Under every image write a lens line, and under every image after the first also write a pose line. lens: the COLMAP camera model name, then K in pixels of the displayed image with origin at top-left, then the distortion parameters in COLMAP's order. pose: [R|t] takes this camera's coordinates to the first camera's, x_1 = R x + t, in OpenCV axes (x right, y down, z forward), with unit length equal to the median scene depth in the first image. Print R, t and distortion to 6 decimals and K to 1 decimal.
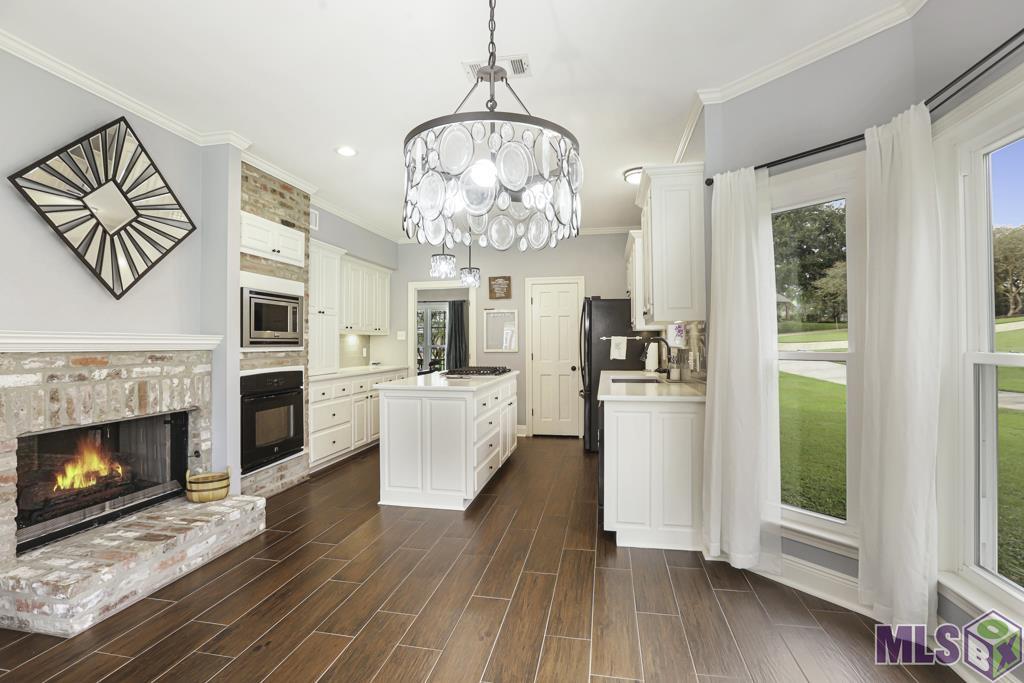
lens RADIAL K [[485.0, 0, 512.7], [0, 485.0, 332.9], [0, 0, 1]] dist [-0.039560, 0.008210]
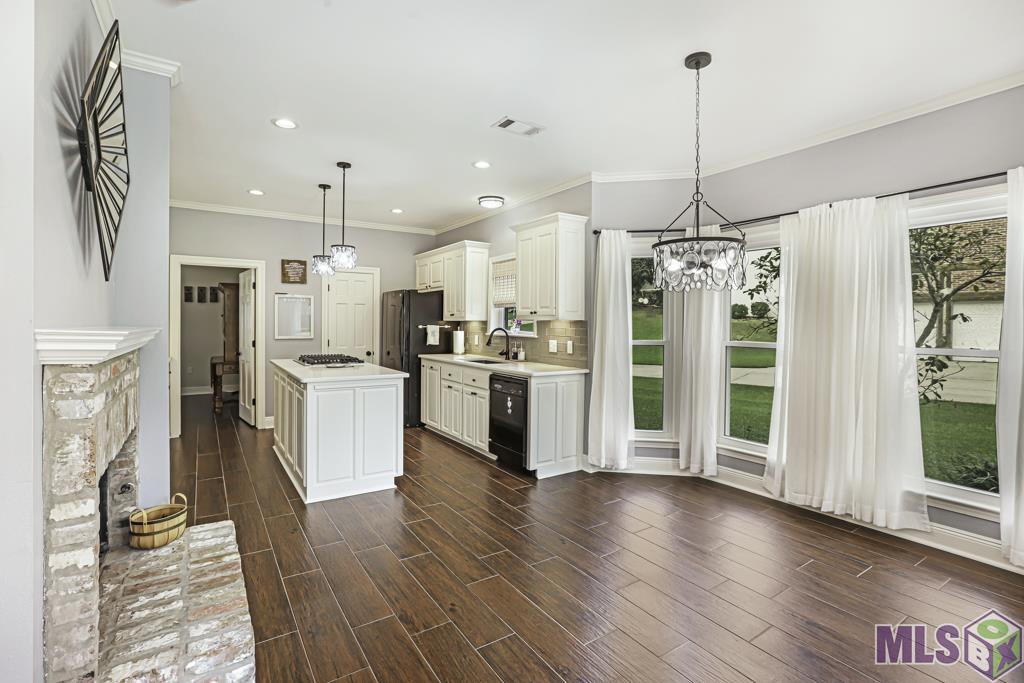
lens RADIAL K [[478.8, 0, 514.6], [0, 478.8, 322.7], [0, 0, 1]] dist [-0.000573, 0.000075]
pose [[0.713533, 0.009829, 0.700552, -0.823949], [-0.022192, 0.999717, 0.008577, -0.024573], [-0.700270, -0.021667, 0.713550, 0.058647]]
